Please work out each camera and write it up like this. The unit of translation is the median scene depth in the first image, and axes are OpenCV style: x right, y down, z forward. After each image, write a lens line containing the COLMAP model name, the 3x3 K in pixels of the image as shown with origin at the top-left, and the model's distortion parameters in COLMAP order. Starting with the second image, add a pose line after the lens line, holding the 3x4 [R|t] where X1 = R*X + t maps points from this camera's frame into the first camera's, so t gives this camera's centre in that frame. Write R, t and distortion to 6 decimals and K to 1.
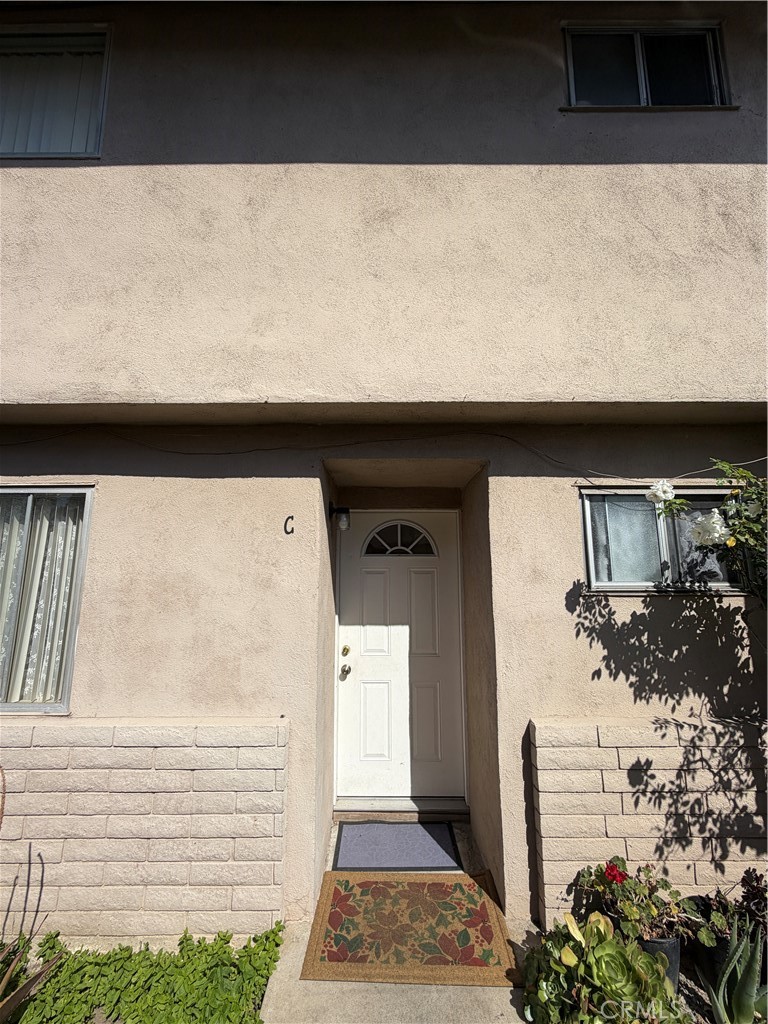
lens RADIAL K [[409.2, 0, 384.0], [0, 409.2, 512.0], [0, 0, 1]] dist [-0.001019, 0.000386]
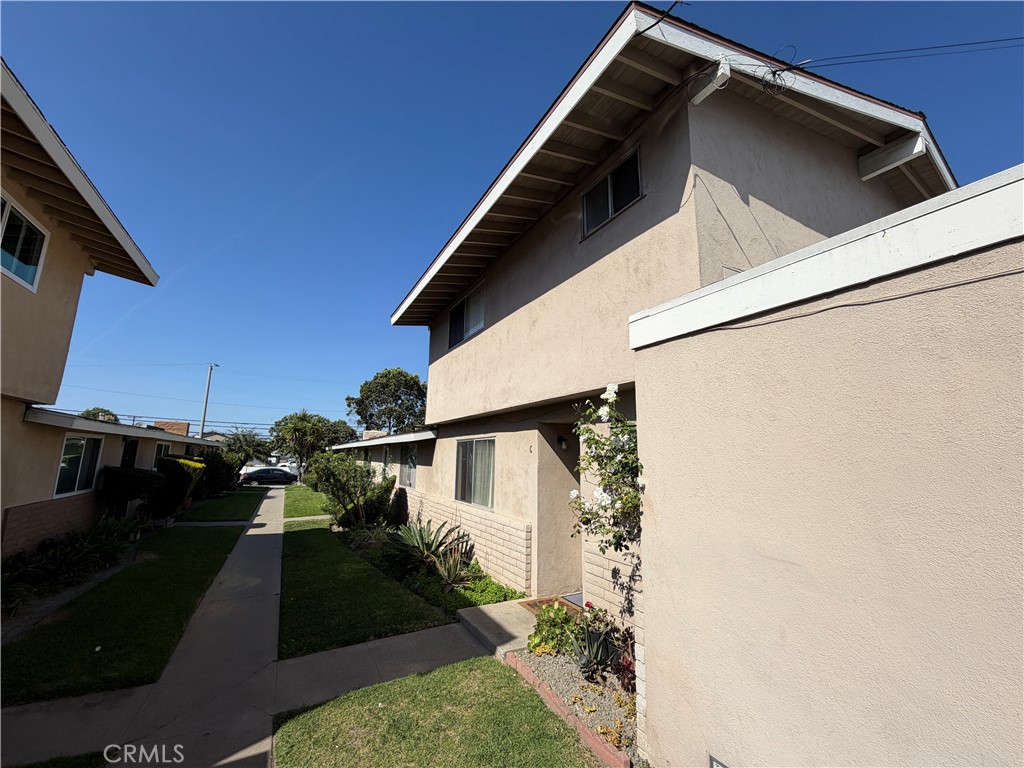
lens RADIAL K [[409.2, 0, 512.0], [0, 409.2, 384.0], [0, 0, 1]] dist [-0.001019, 0.000386]
pose [[0.483594, -0.146194, -0.862997, 2.251218], [0.116947, 0.987905, -0.101821, -0.141603], [0.867445, -0.051685, 0.494842, -0.393280]]
